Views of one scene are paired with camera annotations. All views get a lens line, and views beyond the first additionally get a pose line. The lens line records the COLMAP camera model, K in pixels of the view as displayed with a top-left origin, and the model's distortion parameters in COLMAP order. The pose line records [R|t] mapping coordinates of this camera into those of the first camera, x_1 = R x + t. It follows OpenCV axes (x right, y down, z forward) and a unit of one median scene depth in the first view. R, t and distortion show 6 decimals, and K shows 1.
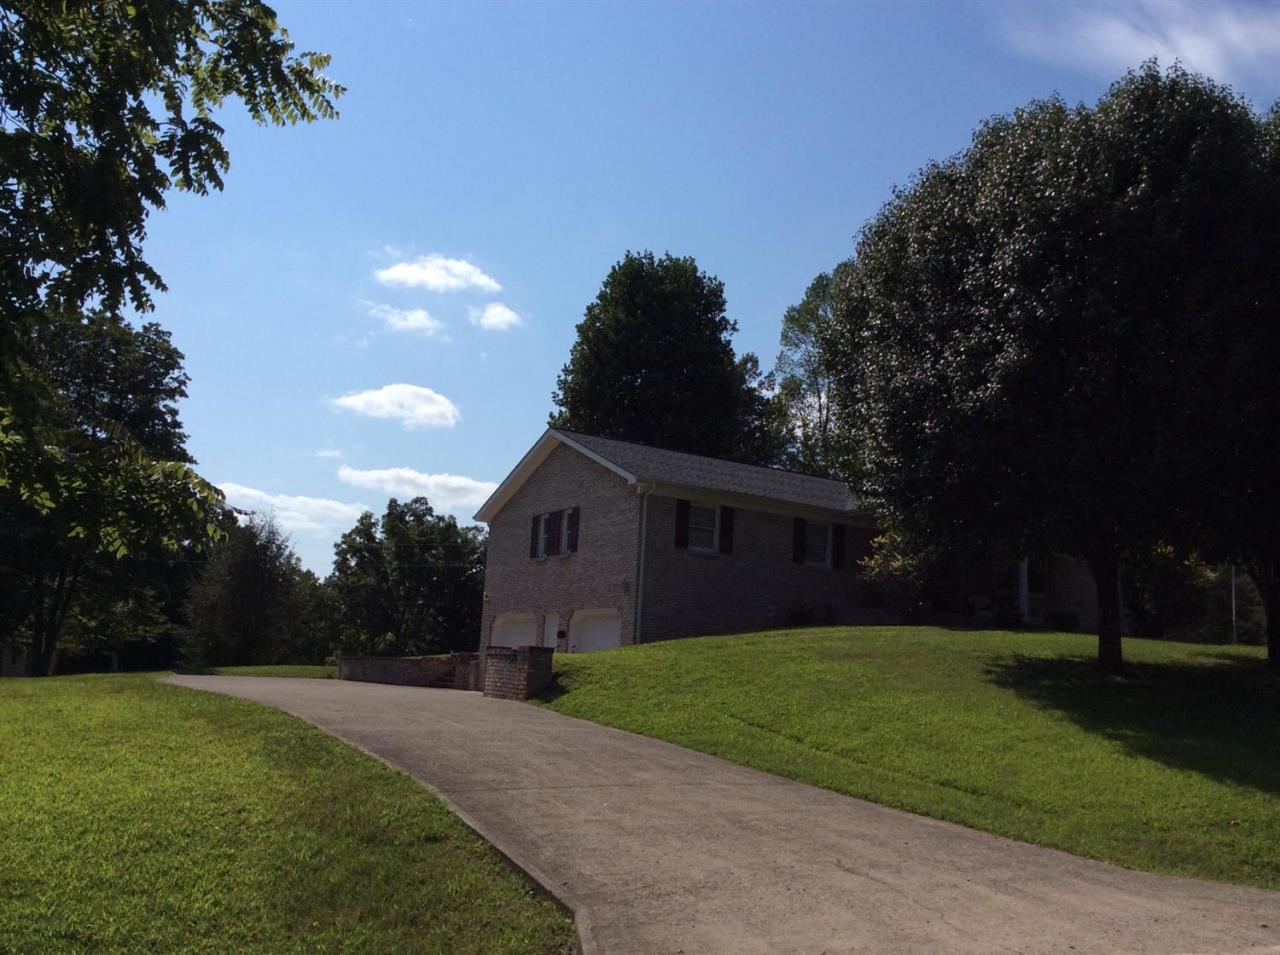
lens RADIAL K [[1211.8, 0, 640.0], [0, 1211.8, 477.5], [0, 0, 1]] dist [0.007134, 0.003557]
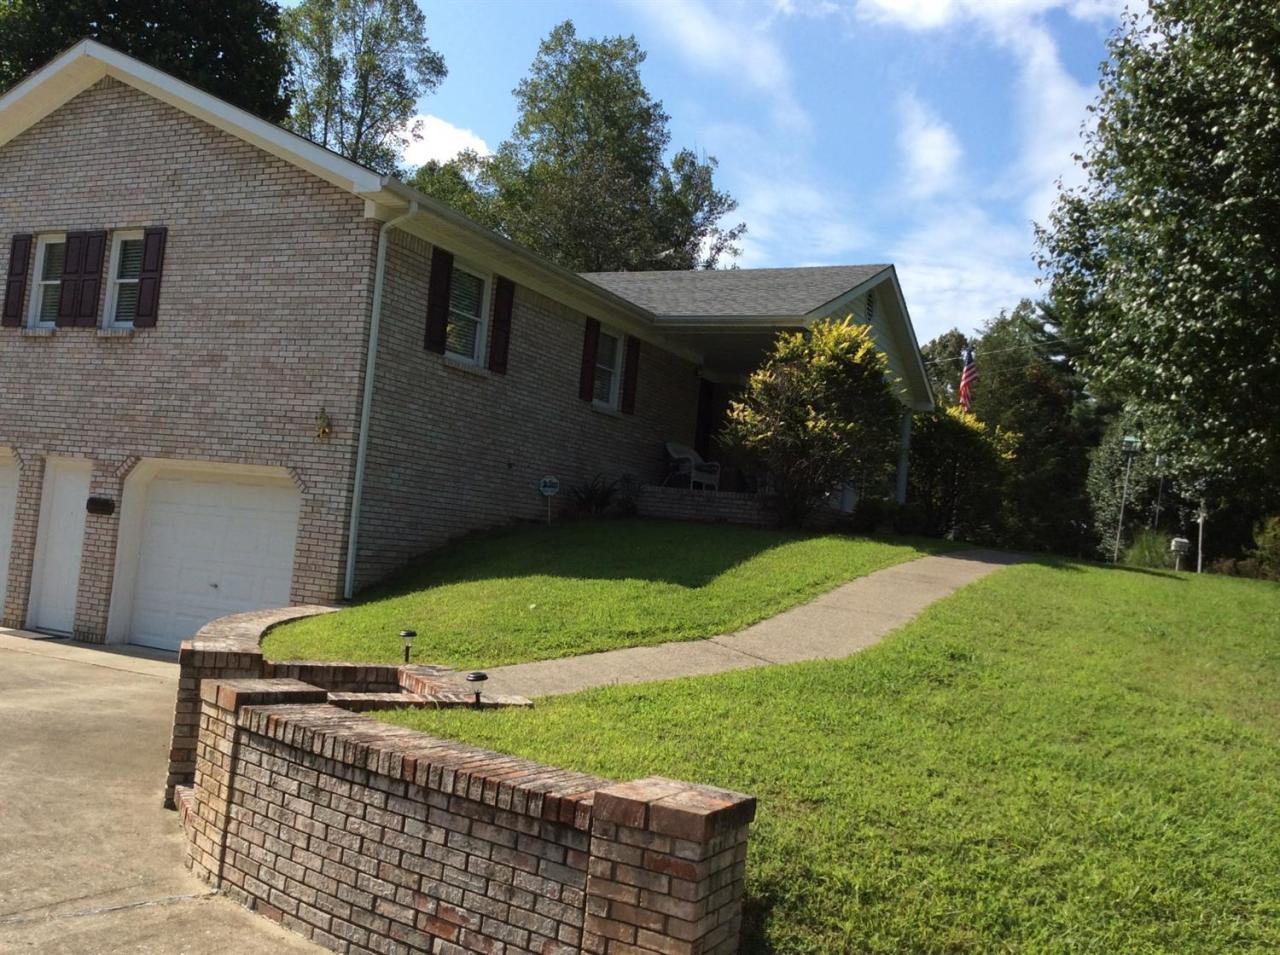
lens RADIAL K [[1211.8, 0, 640.0], [0, 1211.8, 477.5], [0, 0, 1]] dist [0.007134, 0.003557]
pose [[0.835932, 0.057182, 0.545846, -0.149394], [-0.143100, 0.982865, 0.116186, 0.038791], [-0.529849, -0.175234, 0.829791, 0.538947]]
